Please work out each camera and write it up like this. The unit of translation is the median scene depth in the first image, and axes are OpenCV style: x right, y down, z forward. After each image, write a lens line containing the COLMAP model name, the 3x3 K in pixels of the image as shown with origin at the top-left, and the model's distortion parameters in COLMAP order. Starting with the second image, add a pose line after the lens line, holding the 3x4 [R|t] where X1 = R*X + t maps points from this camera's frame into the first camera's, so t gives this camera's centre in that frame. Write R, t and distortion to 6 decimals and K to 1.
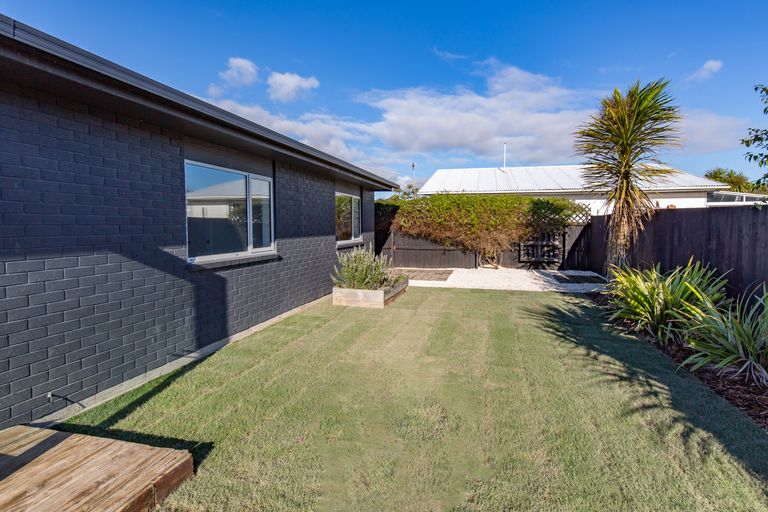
lens RADIAL K [[387.6, 0, 383.7], [0, 387.6, 247.4], [0, 0, 1]] dist [0.002692, 0.000767]
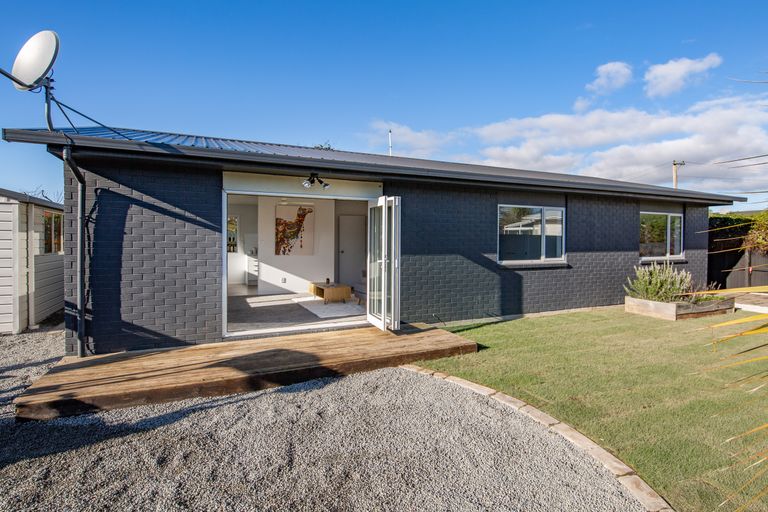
lens RADIAL K [[387.6, 0, 383.7], [0, 387.6, 247.4], [0, 0, 1]] dist [0.002692, 0.000767]
pose [[0.644536, 0.017808, -0.764367, 0.346976], [-0.048549, 0.998664, -0.017672, 0.016118], [0.763031, 0.048499, 0.644540, -0.360475]]
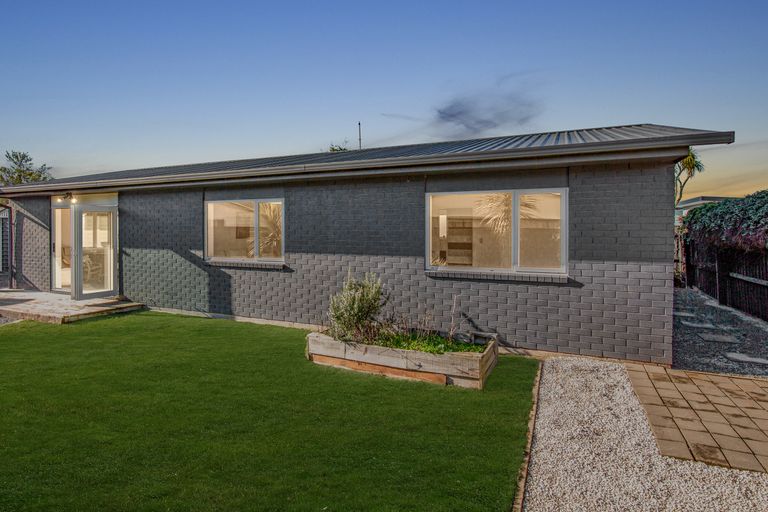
lens RADIAL K [[387.6, 0, 383.7], [0, 387.6, 247.4], [0, 0, 1]] dist [0.002692, 0.000767]
pose [[-0.138021, 0.030560, -0.989958, 0.797454], [-0.066459, 0.996985, 0.040043, -0.100069], [0.988197, 0.071318, -0.135574, 1.439009]]
